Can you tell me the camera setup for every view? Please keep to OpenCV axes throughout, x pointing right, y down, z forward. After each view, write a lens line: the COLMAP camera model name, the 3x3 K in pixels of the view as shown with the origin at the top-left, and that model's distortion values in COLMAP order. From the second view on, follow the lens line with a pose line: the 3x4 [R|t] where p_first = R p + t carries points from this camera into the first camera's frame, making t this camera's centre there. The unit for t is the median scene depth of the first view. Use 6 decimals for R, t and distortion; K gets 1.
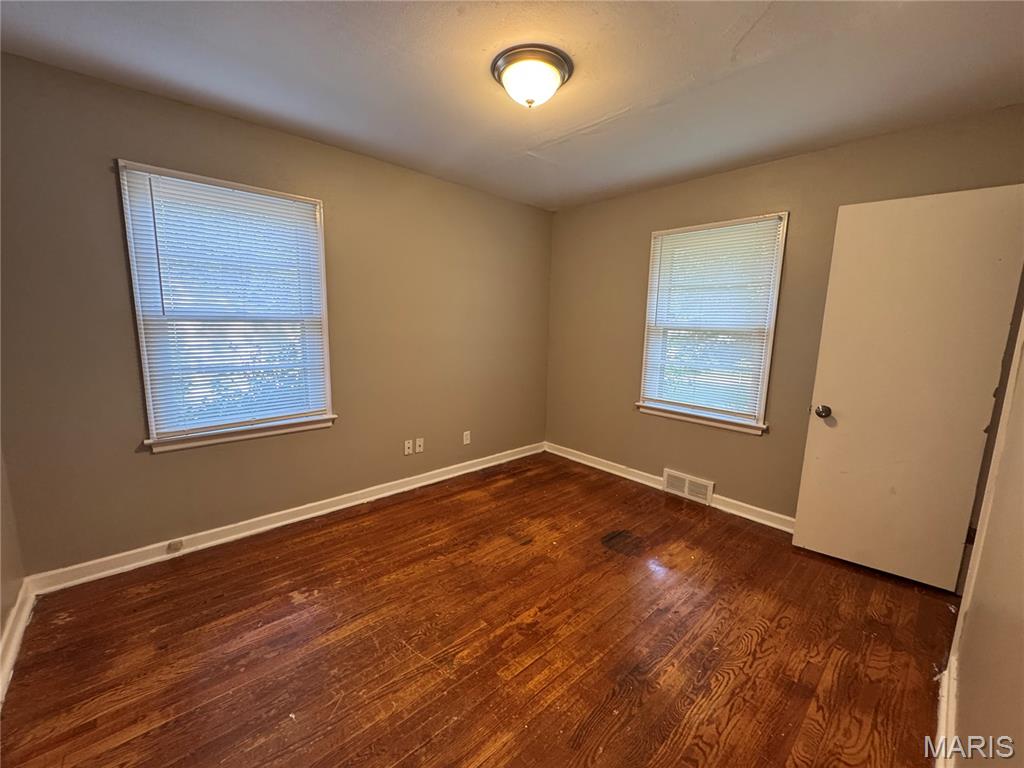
lens RADIAL K [[411.5, 0, 510.0], [0, 411.5, 384.1], [0, 0, 1]] dist [-0.002188, -0.000237]
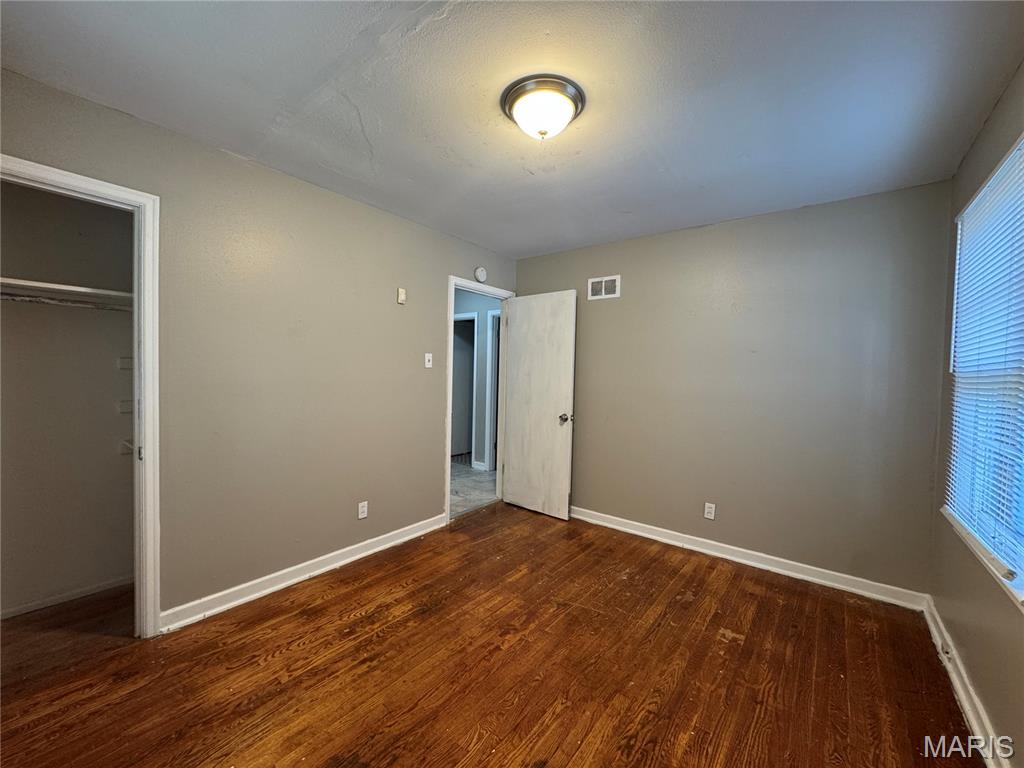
lens RADIAL K [[411.5, 0, 513.0], [0, 411.5, 385.1], [0, 0, 1]] dist [-0.002188, -0.000237]
pose [[-0.983768, -0.040720, -0.174766, 0.239846], [-0.072132, 0.981502, 0.177347, -0.249676], [0.164312, 0.187074, -0.968507, 1.853570]]
